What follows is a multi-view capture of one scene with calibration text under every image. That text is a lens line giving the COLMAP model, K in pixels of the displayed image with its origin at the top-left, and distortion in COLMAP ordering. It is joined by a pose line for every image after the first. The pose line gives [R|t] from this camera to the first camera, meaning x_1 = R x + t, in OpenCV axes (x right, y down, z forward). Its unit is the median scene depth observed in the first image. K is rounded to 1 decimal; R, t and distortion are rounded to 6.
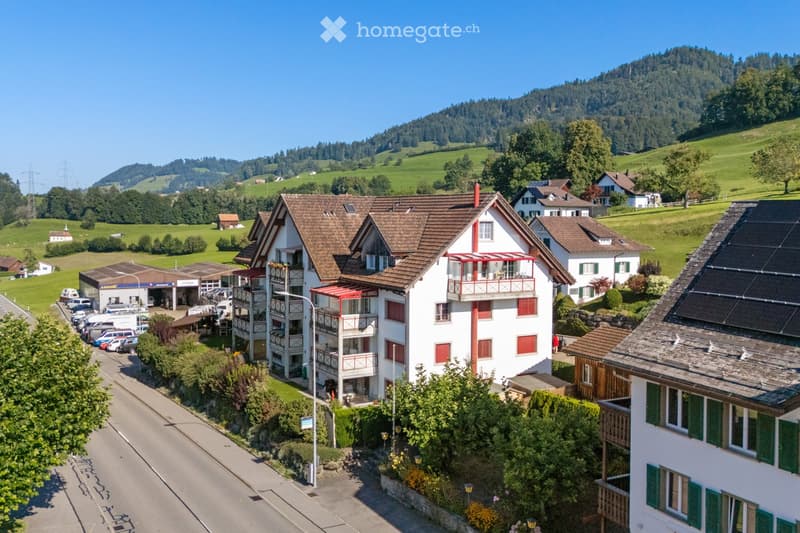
lens RADIAL K [[709.5, 0, 400.0], [0, 709.5, 266.5], [0, 0, 1]] dist [0.006925, 0.003256]
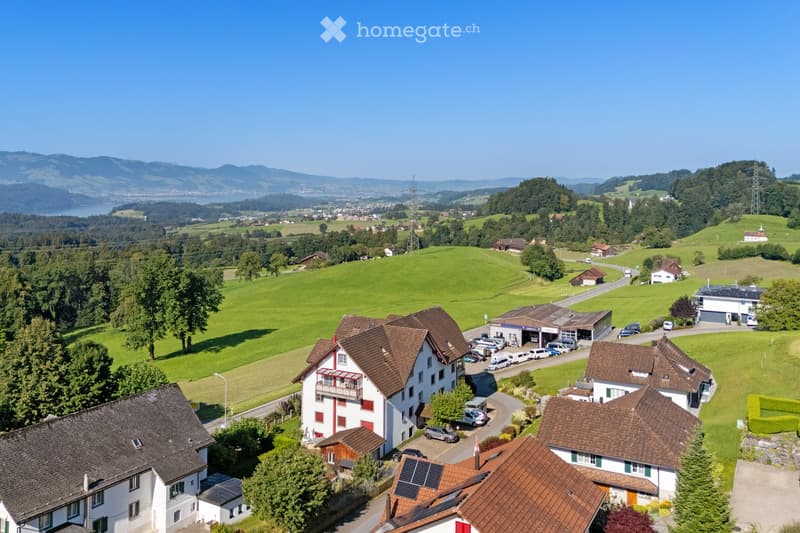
lens RADIAL K [[709.5, 0, 400.0], [0, 709.5, 266.5], [0, 0, 1]] dist [0.006925, 0.003256]
pose [[0.578192, 0.089564, -0.810970, 1.637785], [-0.080044, 0.995389, 0.052863, -0.389274], [0.811965, 0.034348, 0.582695, 0.029724]]
